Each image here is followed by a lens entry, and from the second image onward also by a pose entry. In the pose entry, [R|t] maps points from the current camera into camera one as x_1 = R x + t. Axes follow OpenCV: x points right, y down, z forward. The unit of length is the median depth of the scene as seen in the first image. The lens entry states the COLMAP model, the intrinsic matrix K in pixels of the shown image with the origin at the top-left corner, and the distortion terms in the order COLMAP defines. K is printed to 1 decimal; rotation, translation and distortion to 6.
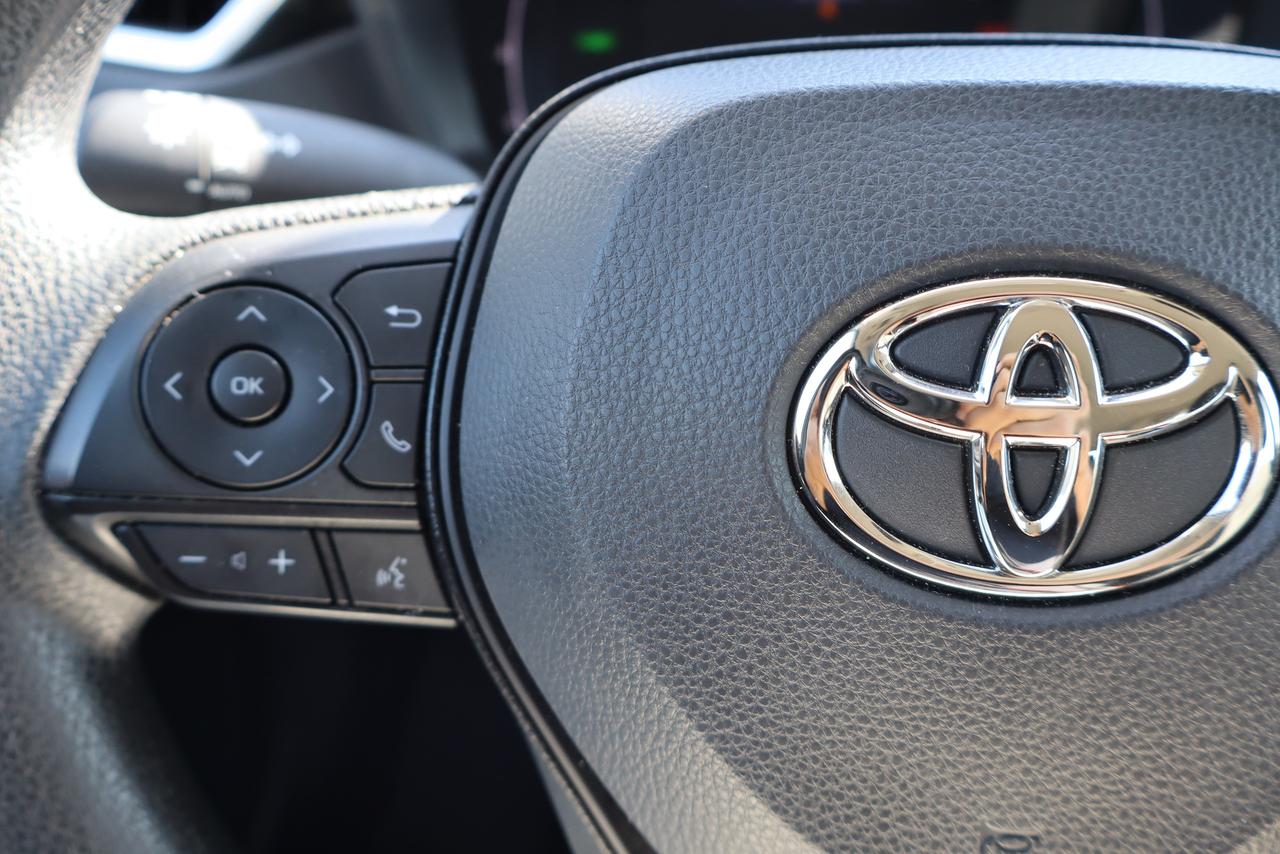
lens RADIAL K [[1075.1, 0, 661.2], [0, 1075.1, 411.3], [0, 0, 1]] dist [0.028301, -0.024883]
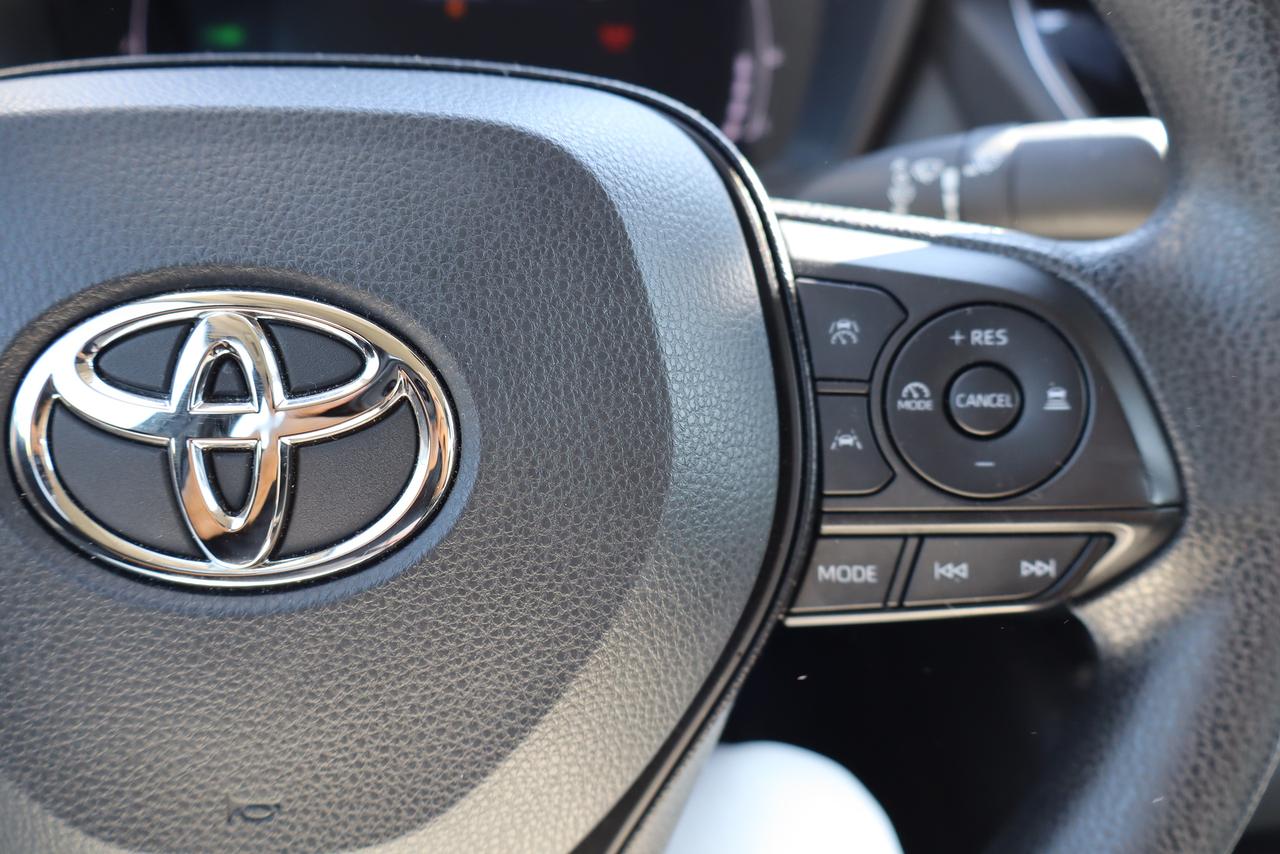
lens RADIAL K [[1075.1, 0, 644.8], [0, 1075.1, 404.5], [0, 0, 1]] dist [0.028301, -0.024883]
pose [[0.994126, -0.032806, 0.103132, 0.610958], [0.031362, 0.999386, 0.015595, -0.014030], [-0.103581, -0.012269, 0.994545, -0.112814]]
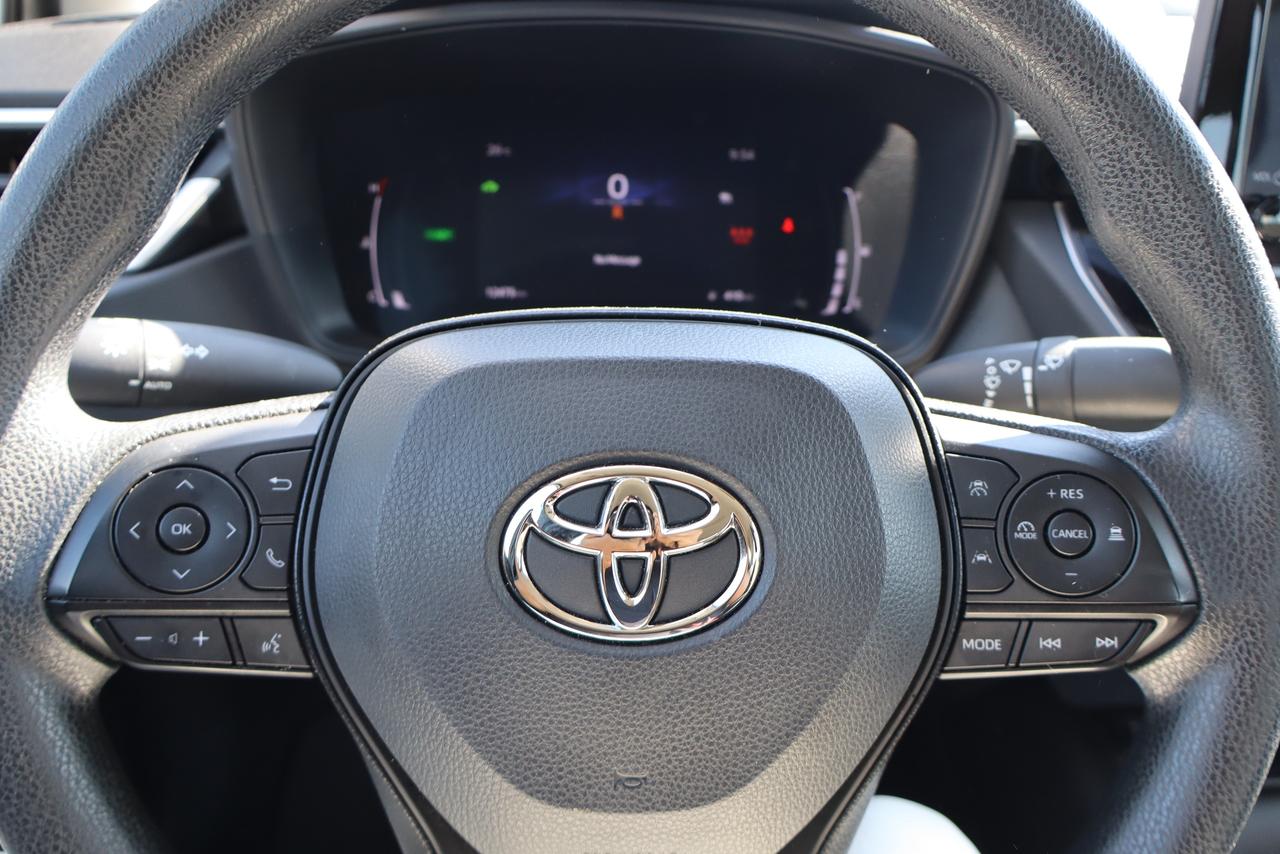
lens RADIAL K [[1075.1, 0, 651.5], [0, 1075.1, 413.5], [0, 0, 1]] dist [0.028301, -0.024883]
pose [[0.995592, -0.011869, 0.093039, 0.199137], [0.019474, 0.996502, -0.081266, -0.058754], [-0.091749, 0.082719, 0.992340, -0.801647]]
